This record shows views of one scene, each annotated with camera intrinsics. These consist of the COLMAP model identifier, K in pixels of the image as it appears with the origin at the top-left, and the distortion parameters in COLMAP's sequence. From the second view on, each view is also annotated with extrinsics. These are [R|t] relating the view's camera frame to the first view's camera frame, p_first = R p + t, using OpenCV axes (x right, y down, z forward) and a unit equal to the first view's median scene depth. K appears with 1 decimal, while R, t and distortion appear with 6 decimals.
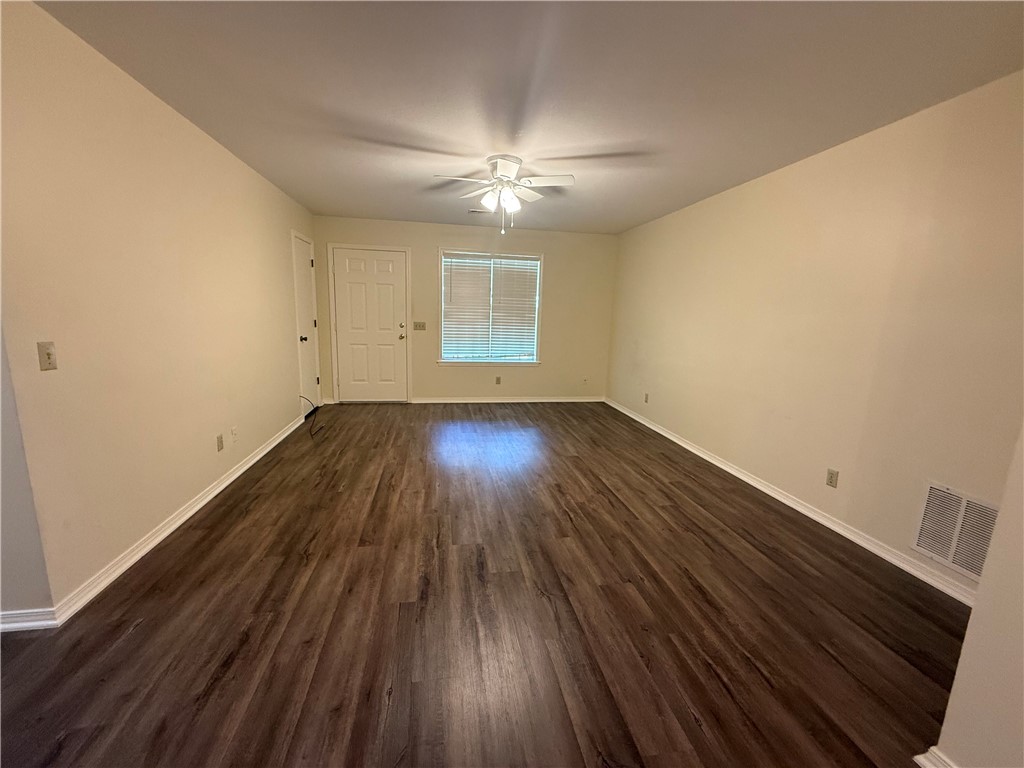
lens RADIAL K [[408.7, 0, 508.8], [0, 408.7, 387.1], [0, 0, 1]] dist [0.003316, -0.000300]
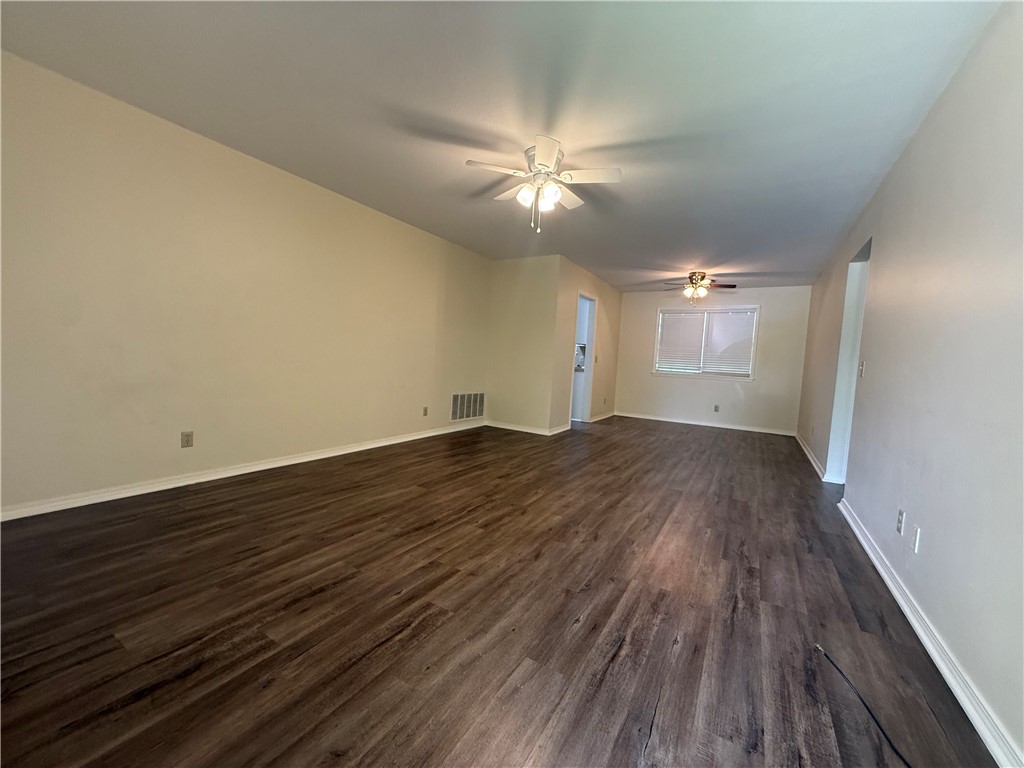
lens RADIAL K [[408.7, 0, 511.7], [0, 408.7, 383.8], [0, 0, 1]] dist [0.003316, -0.000300]
pose [[-0.758085, -0.113235, 0.642250, -0.561383], [0.040254, 0.974808, 0.219382, -0.237264], [-0.650912, 0.192163, -0.734429, 1.685824]]
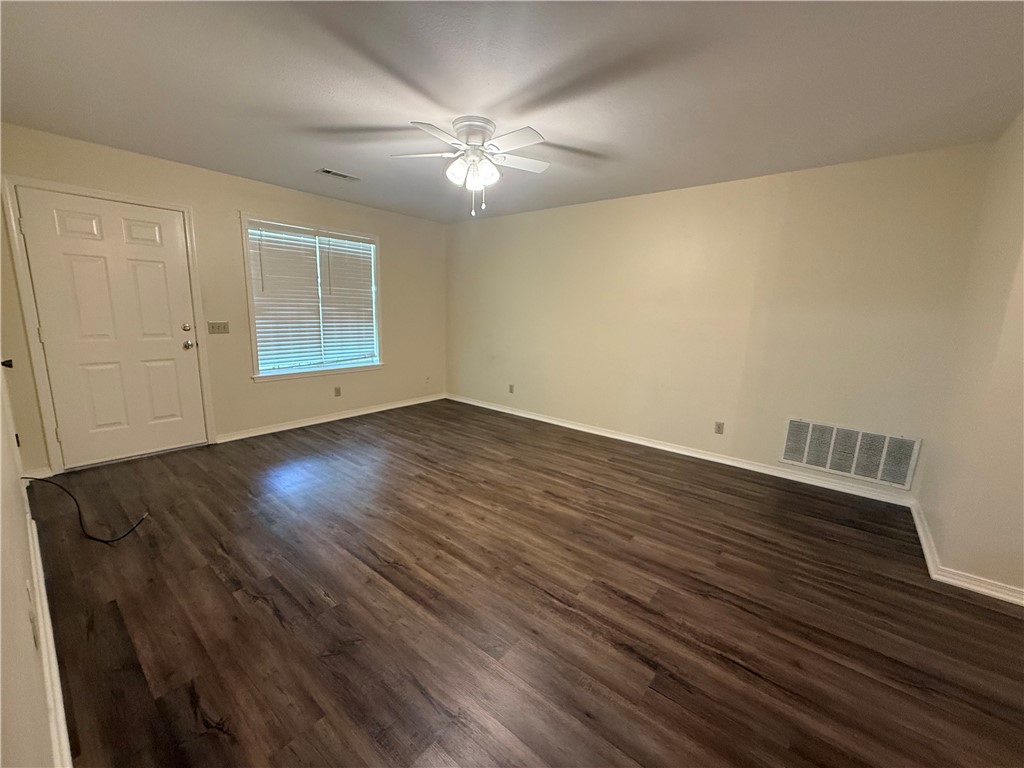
lens RADIAL K [[408.7, 0, 509.8], [0, 408.7, 388.6], [0, 0, 1]] dist [0.003316, -0.000300]
pose [[0.755835, -0.135997, 0.640483, -0.510338], [0.114415, 0.990574, 0.075312, -0.079506], [-0.644688, 0.016358, 0.764271, 0.312761]]
